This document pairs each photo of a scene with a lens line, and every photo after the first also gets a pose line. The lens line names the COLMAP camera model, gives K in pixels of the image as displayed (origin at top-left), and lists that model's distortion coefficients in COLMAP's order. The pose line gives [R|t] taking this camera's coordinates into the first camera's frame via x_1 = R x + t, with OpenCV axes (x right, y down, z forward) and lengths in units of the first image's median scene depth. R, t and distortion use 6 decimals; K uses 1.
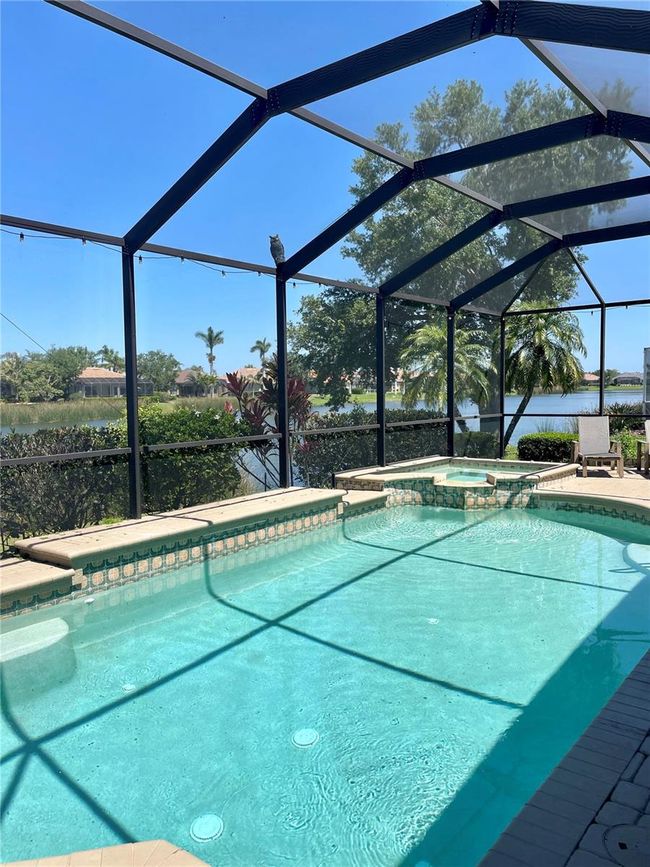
lens RADIAL K [[670.2, 0, 325.0], [0, 670.2, 433.5], [0, 0, 1]] dist [0.062515, 0.005104]
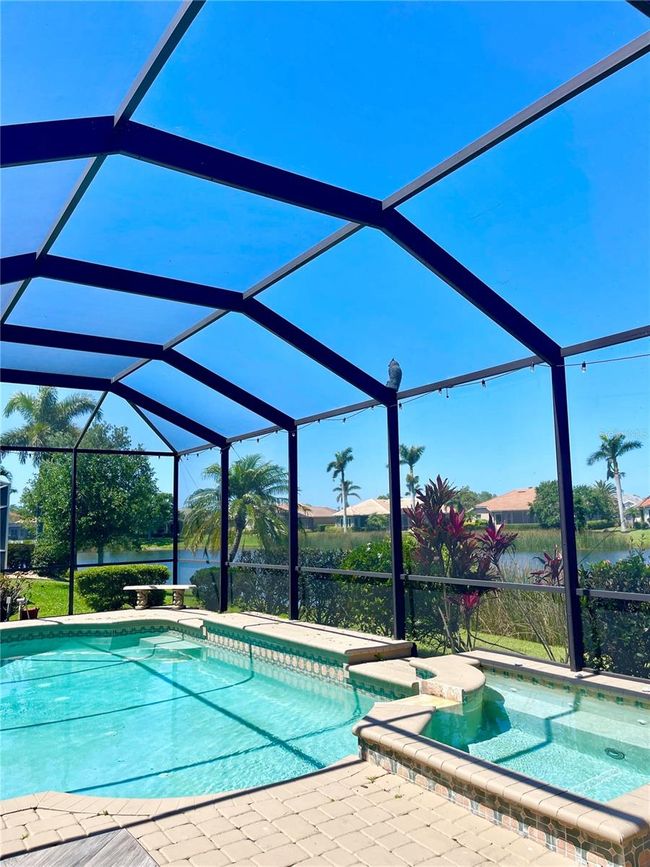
lens RADIAL K [[670.2, 0, 325.0], [0, 670.2, 433.5], [0, 0, 1]] dist [0.062515, 0.005104]
pose [[-0.306159, -0.088986, -0.947812, 0.993988], [-0.024876, 0.996029, -0.085478, -0.129109], [0.951655, -0.002592, -0.307157, 1.428635]]
